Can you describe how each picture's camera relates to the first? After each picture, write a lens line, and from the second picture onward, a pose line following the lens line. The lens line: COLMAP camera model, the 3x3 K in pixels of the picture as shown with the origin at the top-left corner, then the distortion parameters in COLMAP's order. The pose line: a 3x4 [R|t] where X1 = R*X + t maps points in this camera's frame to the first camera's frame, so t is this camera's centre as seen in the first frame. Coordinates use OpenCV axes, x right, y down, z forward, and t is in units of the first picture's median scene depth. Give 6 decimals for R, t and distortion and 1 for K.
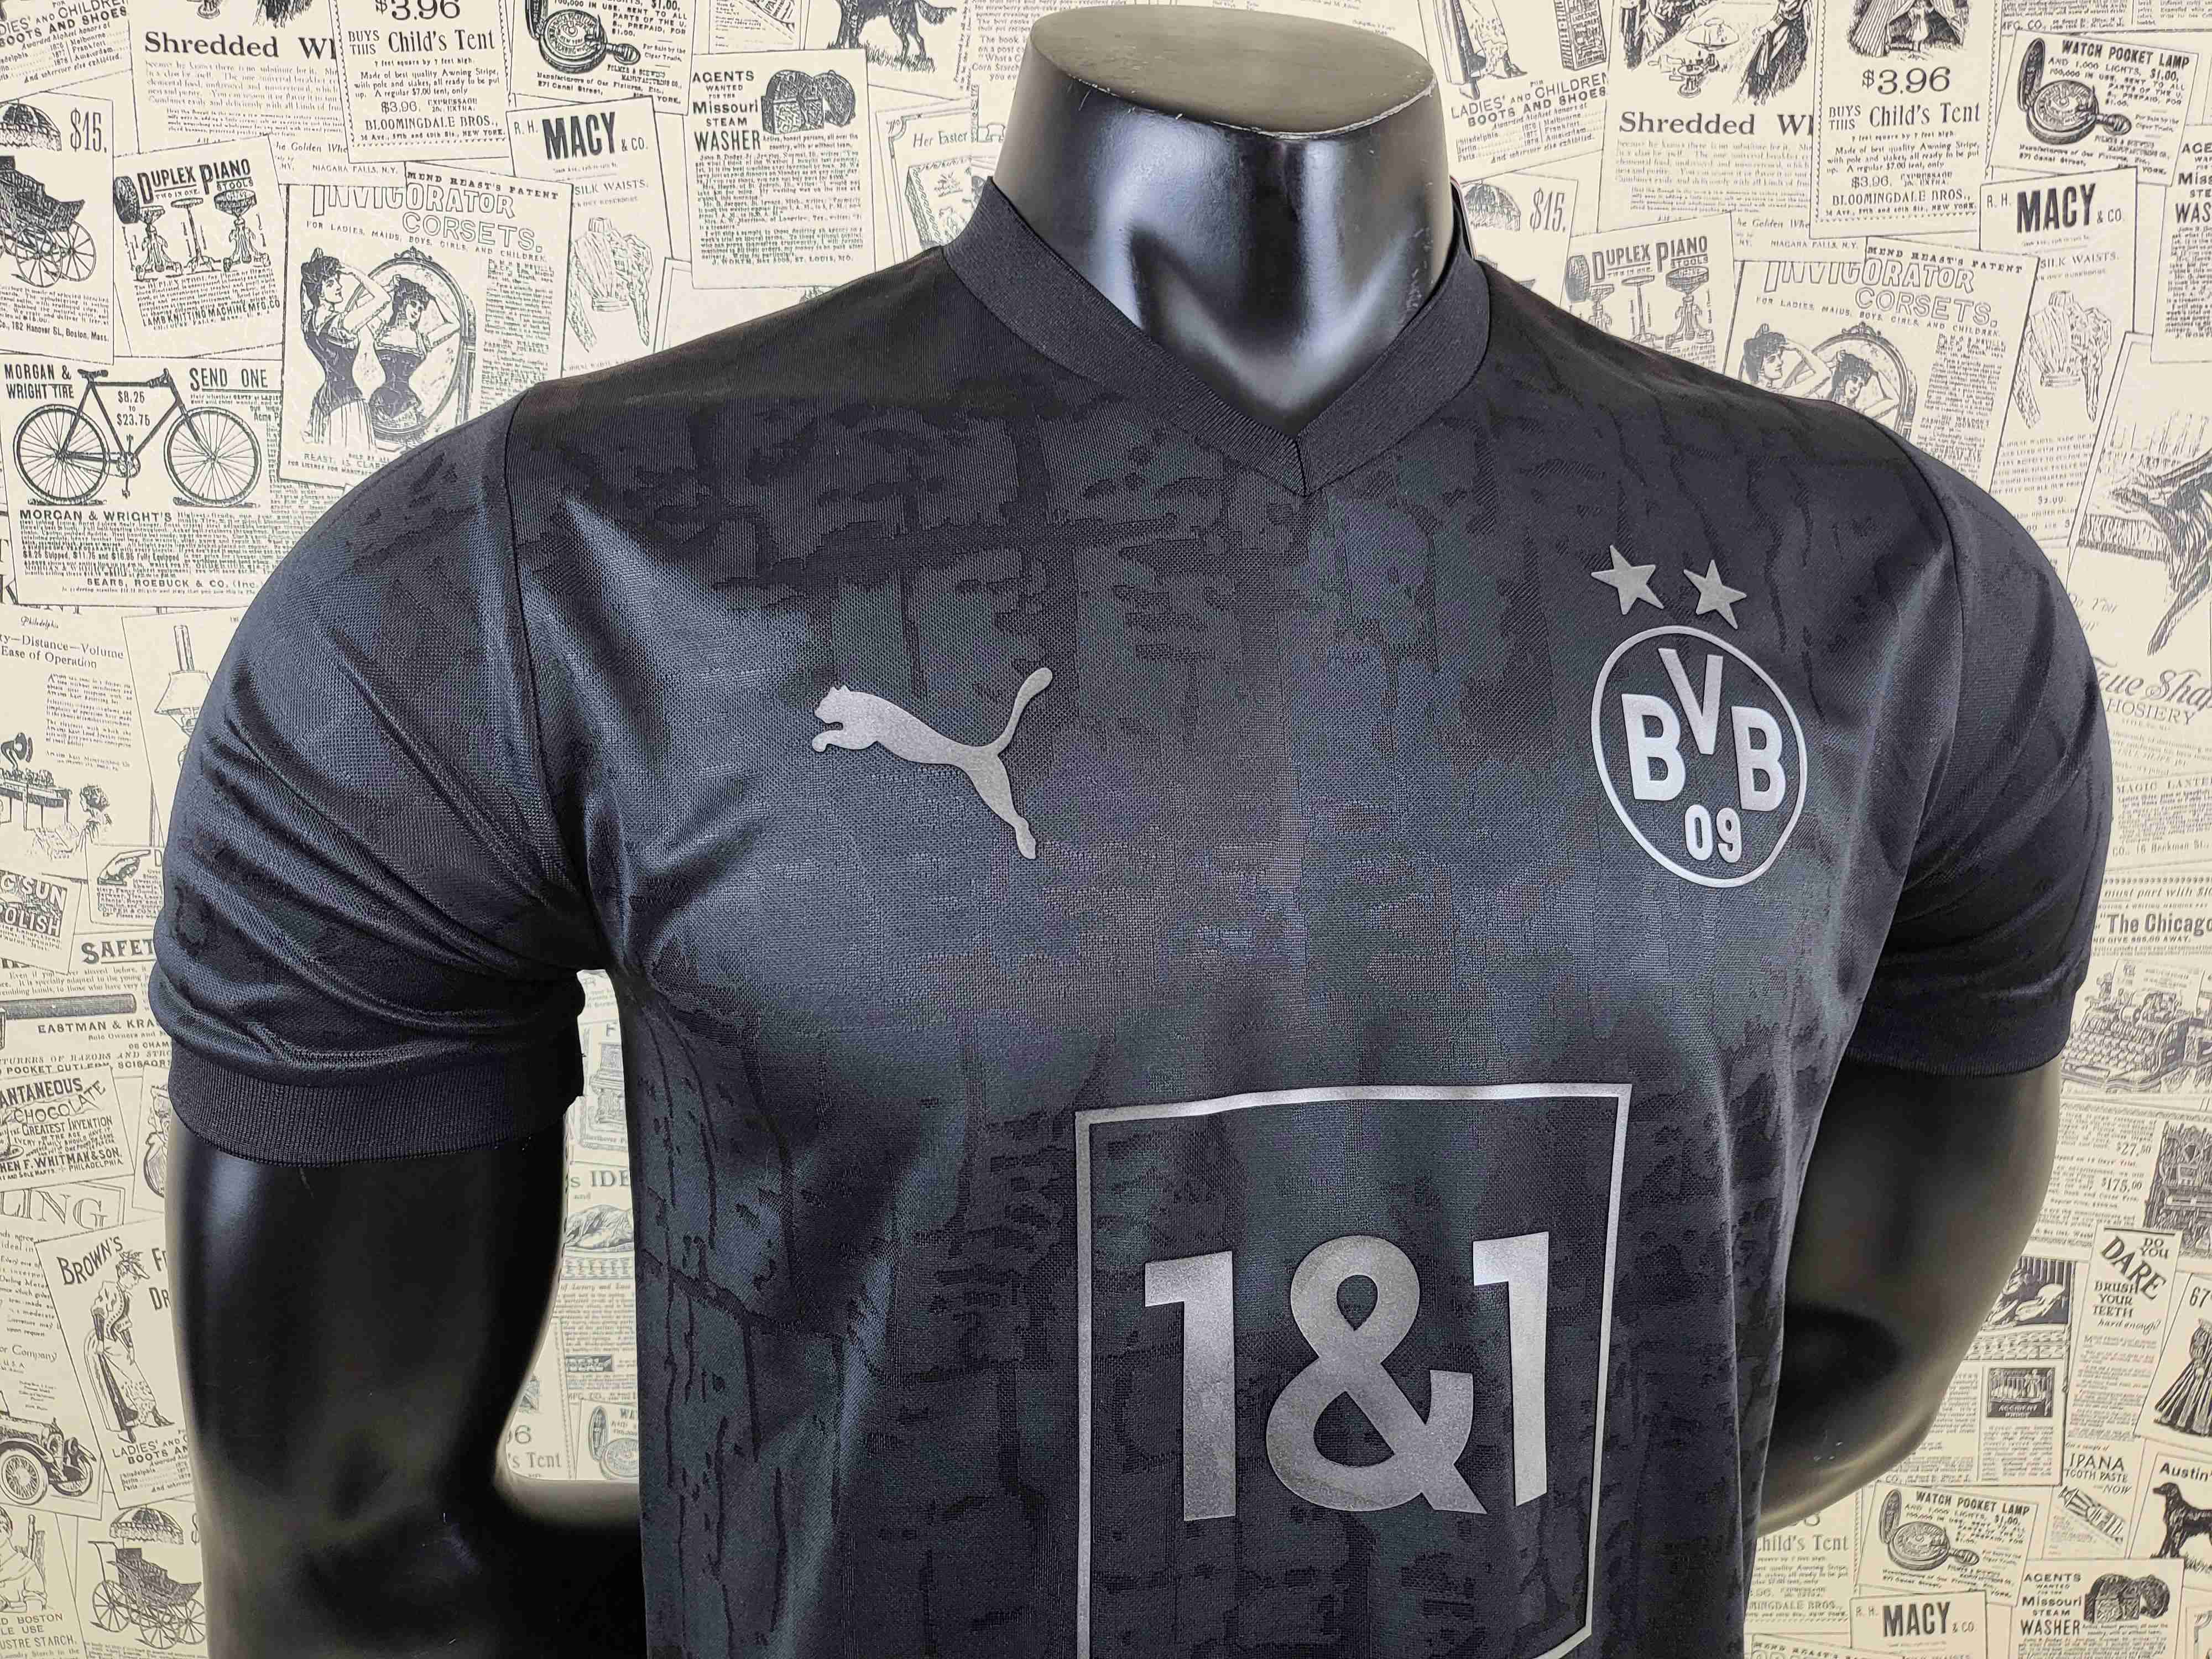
lens RADIAL K [[1689.1, 0, 1093.0], [0, 1689.1, 858.3], [0, 0, 1]] dist [0.028803, 0.028425]
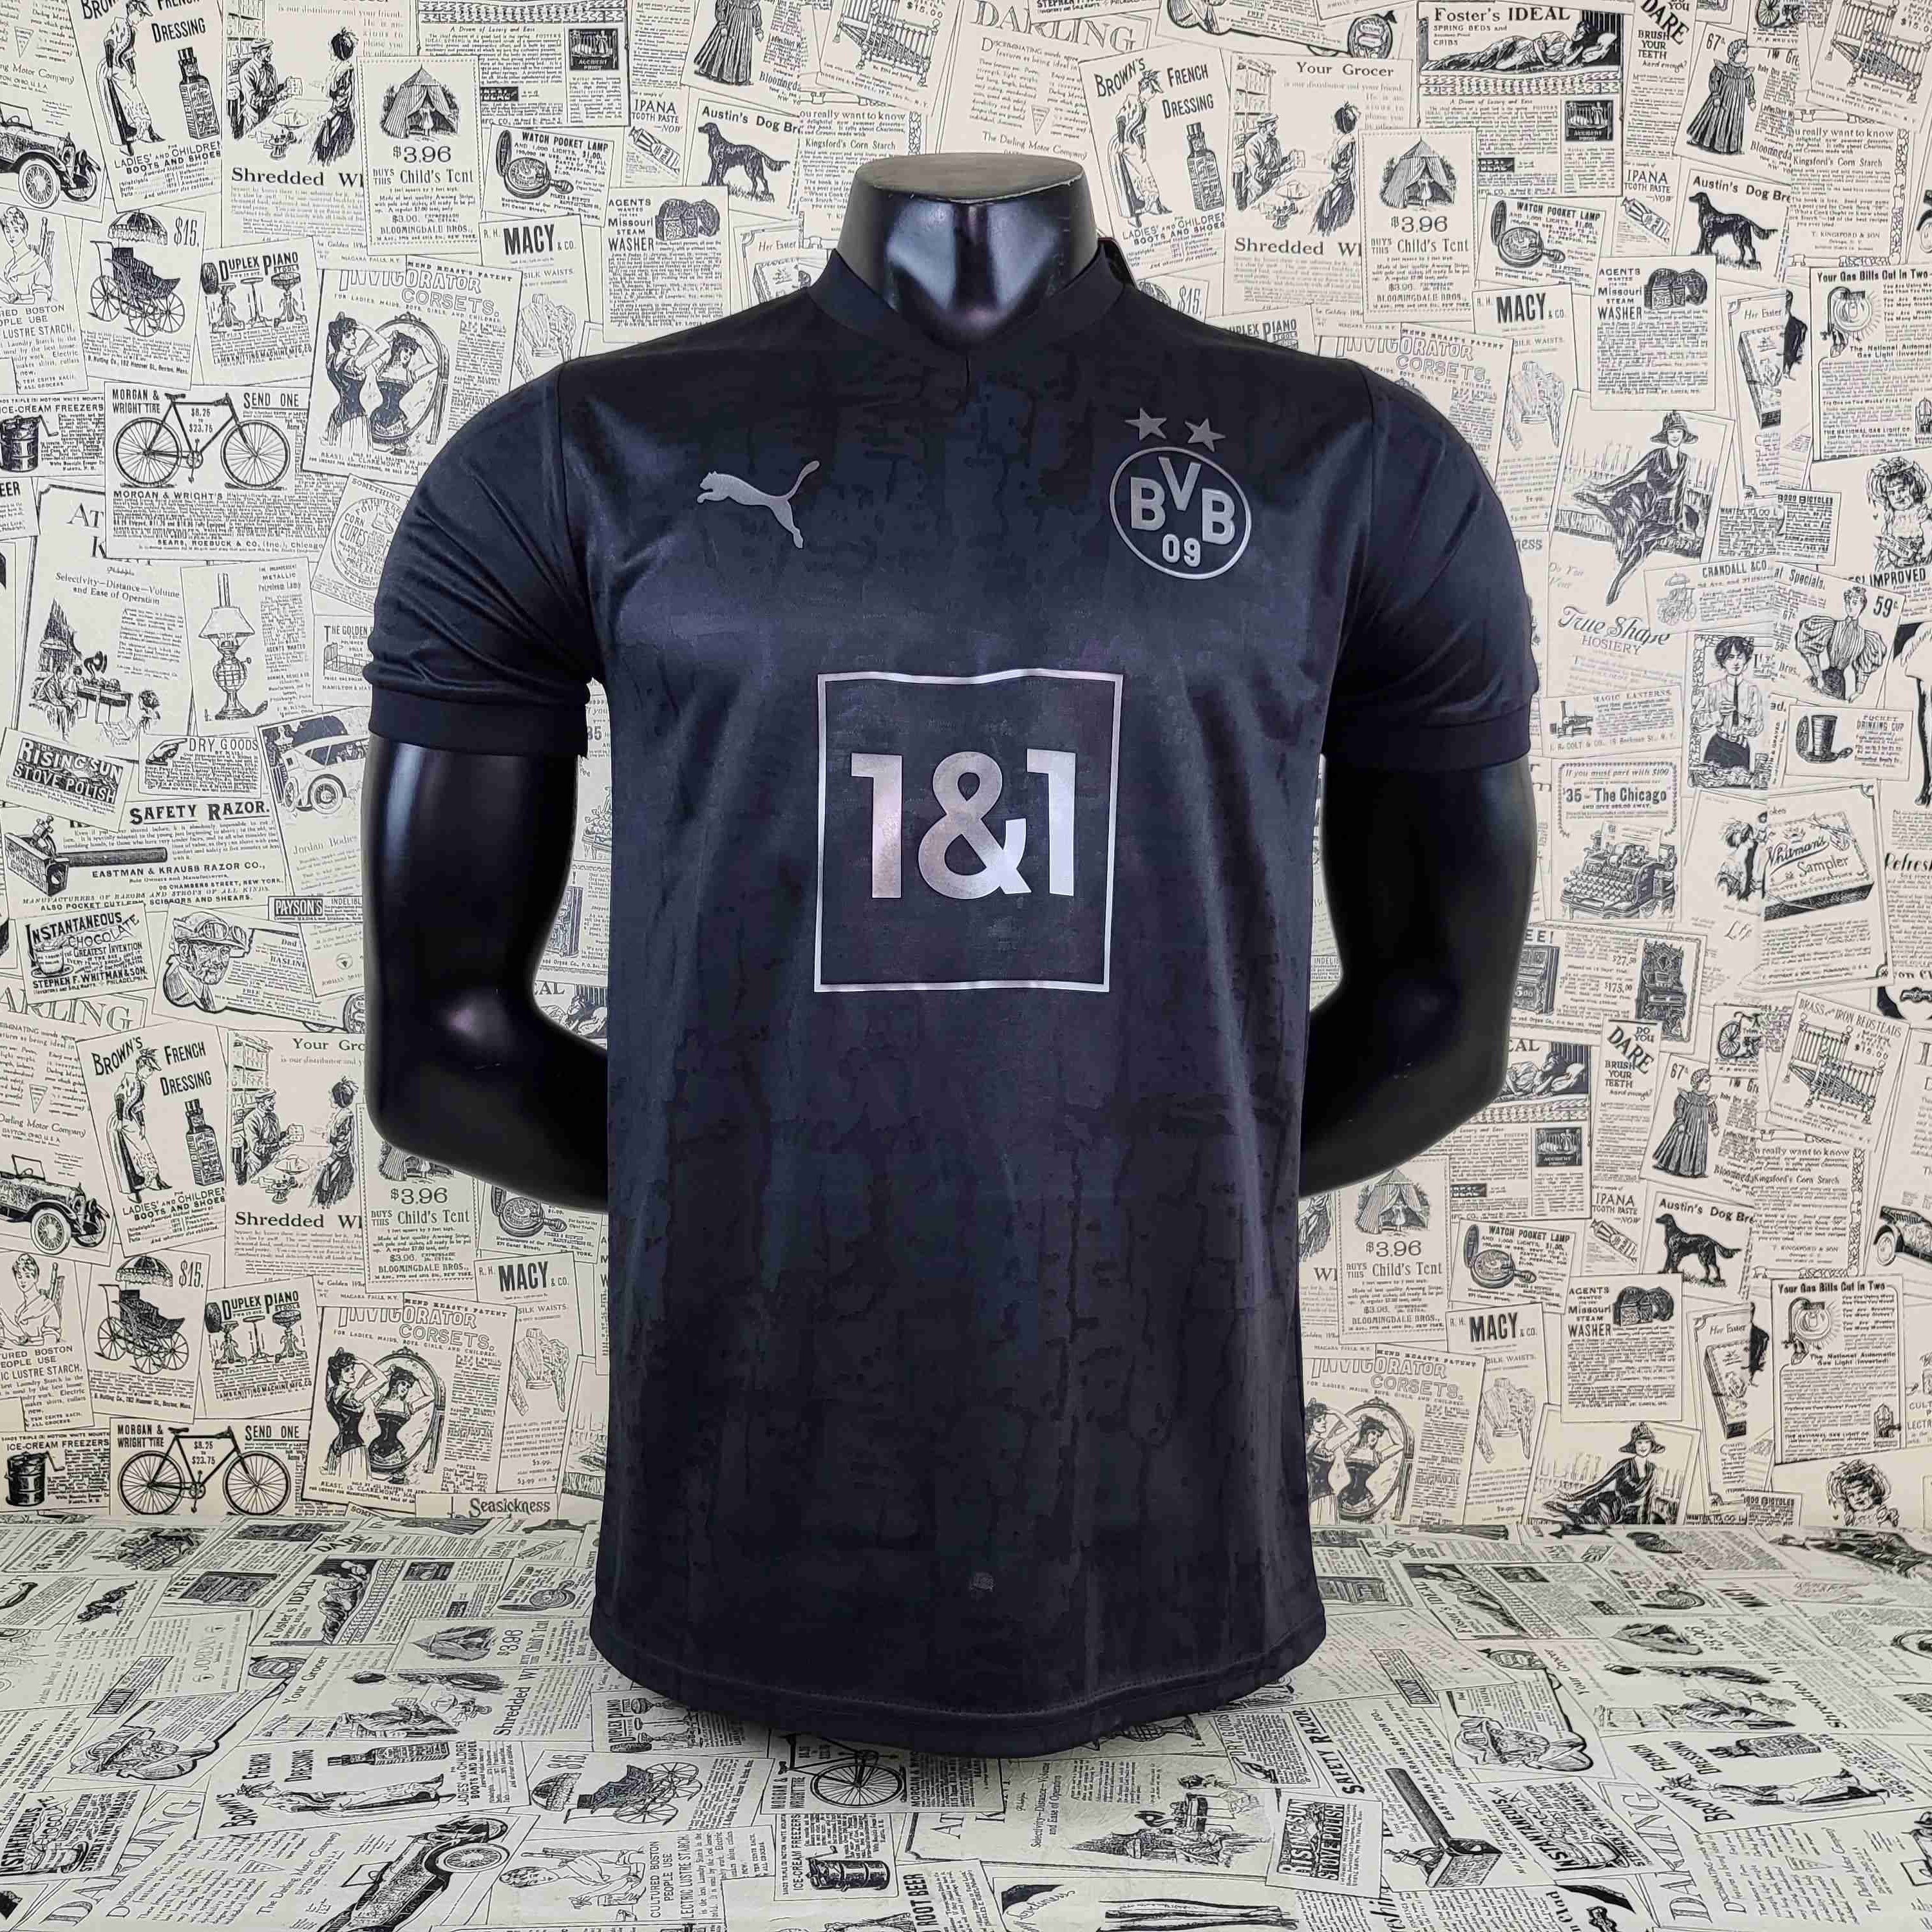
lens RADIAL K [[1965.6, 0, 952.0], [0, 1965.6, 958.9], [0, 0, 1]] dist [0.054258, 0.000000]
pose [[0.998786, 0.002199, 0.049219, -0.022258], [0.004006, 0.992072, -0.125603, 0.398249], [-0.049105, 0.125648, 0.990859, -0.616780]]
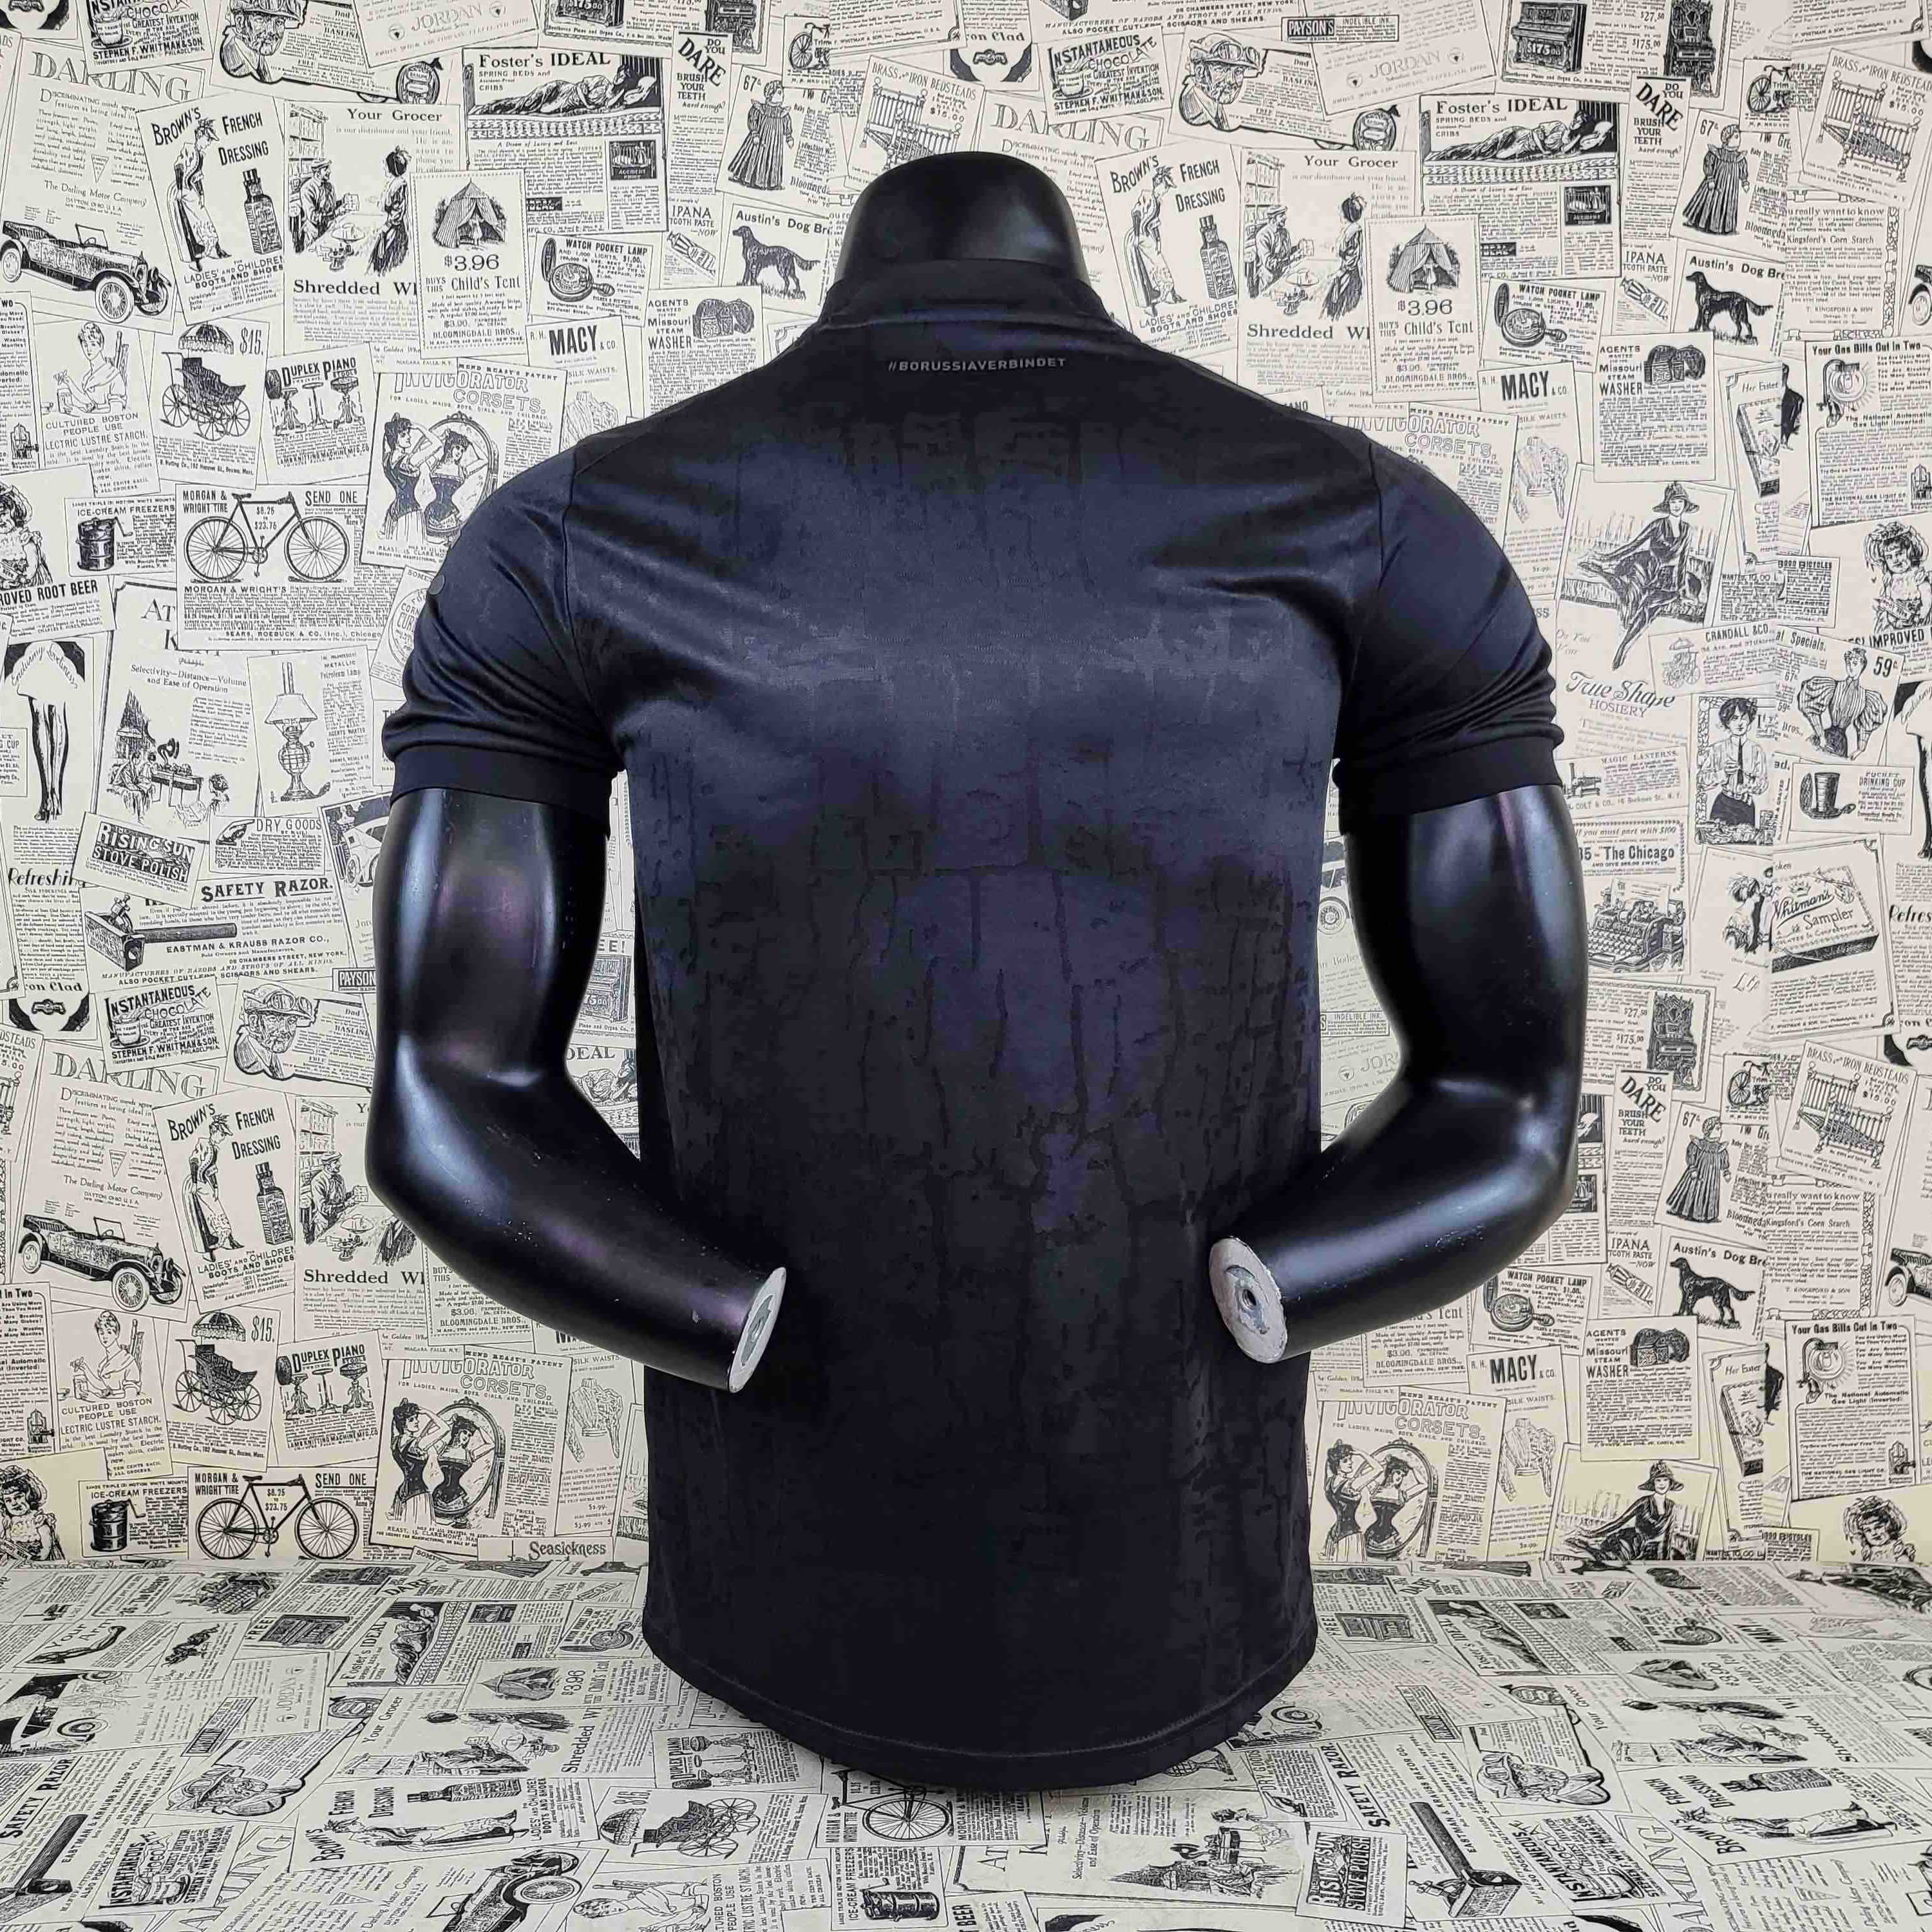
lens RADIAL K [[1965.6, 0, 936.5], [0, 1965.6, 965.2], [0, 0, 1]] dist [0.054258, 0.000000]
pose [[0.999561, -0.010229, 0.027818, -0.030103], [0.013840, 0.991033, -0.132902, 0.370901], [-0.026209, 0.133228, 0.990739, -0.691354]]
